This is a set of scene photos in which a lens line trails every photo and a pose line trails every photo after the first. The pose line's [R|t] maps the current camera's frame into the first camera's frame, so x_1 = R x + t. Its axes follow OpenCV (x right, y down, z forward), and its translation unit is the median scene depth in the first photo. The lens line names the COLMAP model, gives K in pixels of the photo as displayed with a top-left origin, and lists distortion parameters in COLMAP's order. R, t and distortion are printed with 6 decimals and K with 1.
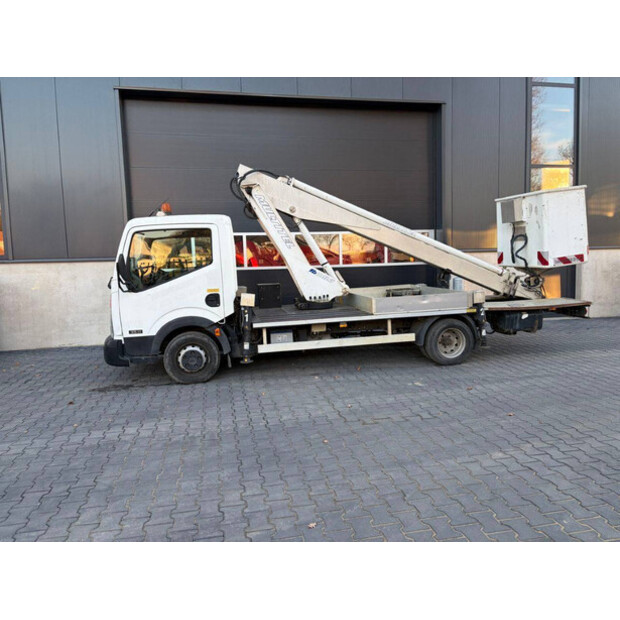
lens RADIAL K [[464.1, 0, 310.6], [0, 464.1, 311.1], [0, 0, 1]] dist [0.052536, -0.049606]
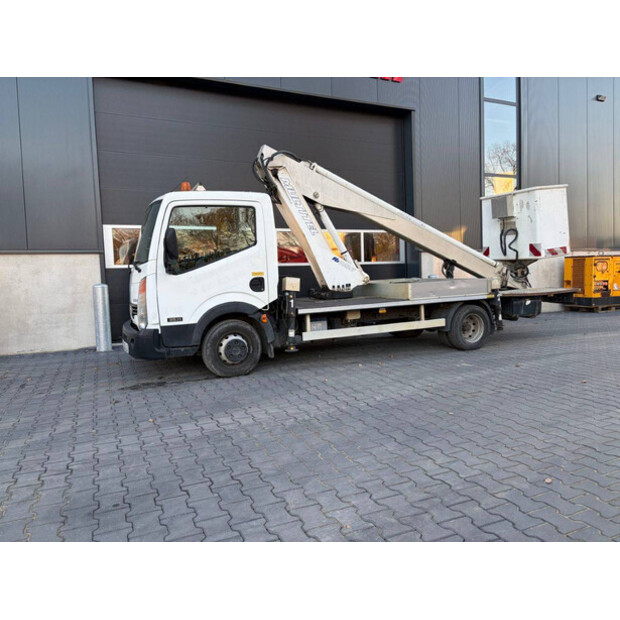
lens RADIAL K [[464.1, 0, 309.7], [0, 464.1, 311.7], [0, 0, 1]] dist [0.052536, -0.049606]
pose [[0.974361, -0.018593, 0.224222, -0.284720], [0.027001, 0.999040, -0.034491, 0.058808], [-0.223366, 0.039661, 0.973928, 0.074072]]
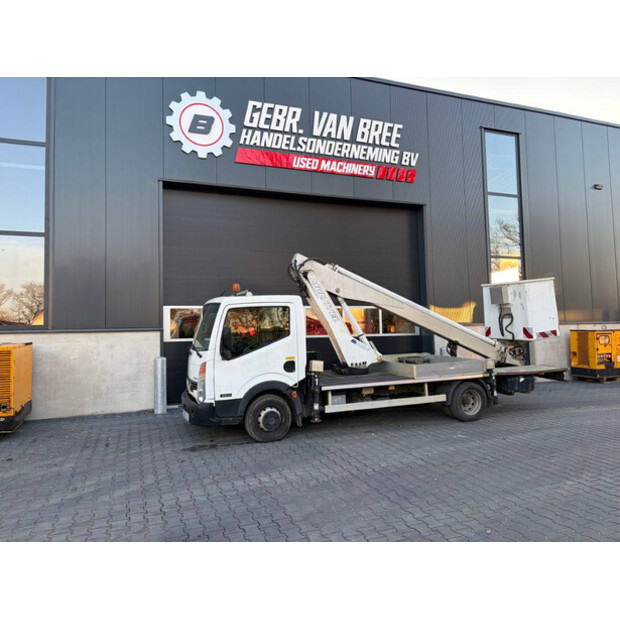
lens RADIAL K [[464.1, 0, 308.6], [0, 464.1, 305.8], [0, 0, 1]] dist [0.052536, -0.049606]
pose [[0.986481, 0.017645, 0.162923, -0.320614], [0.007812, 0.987993, -0.154300, 0.004908], [-0.163690, 0.153487, 0.974499, -0.152785]]
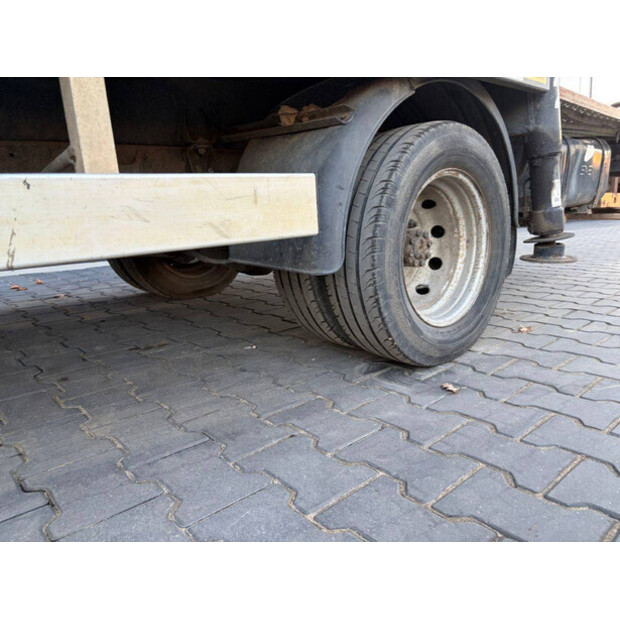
lens RADIAL K [[464.1, 0, 308.9], [0, 464.1, 311.3], [0, 0, 1]] dist [0.052536, -0.049606]
pose [[0.862855, -0.109941, 0.493350, 0.153199], [0.059959, 0.991430, 0.116068, 0.068712], [-0.501882, -0.070569, 0.862052, 0.870928]]
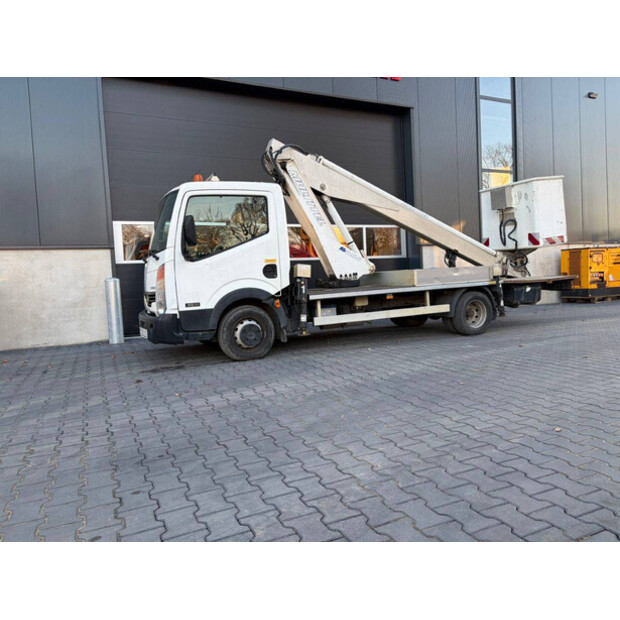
lens RADIAL K [[464.1, 0, 312.4], [0, 464.1, 311.7], [0, 0, 1]] dist [0.052536, -0.049606]
pose [[0.971139, -0.032141, 0.236340, -0.318881], [0.043526, 0.998121, -0.043115, 0.094677], [-0.234511, 0.052158, 0.970713, 0.050474]]
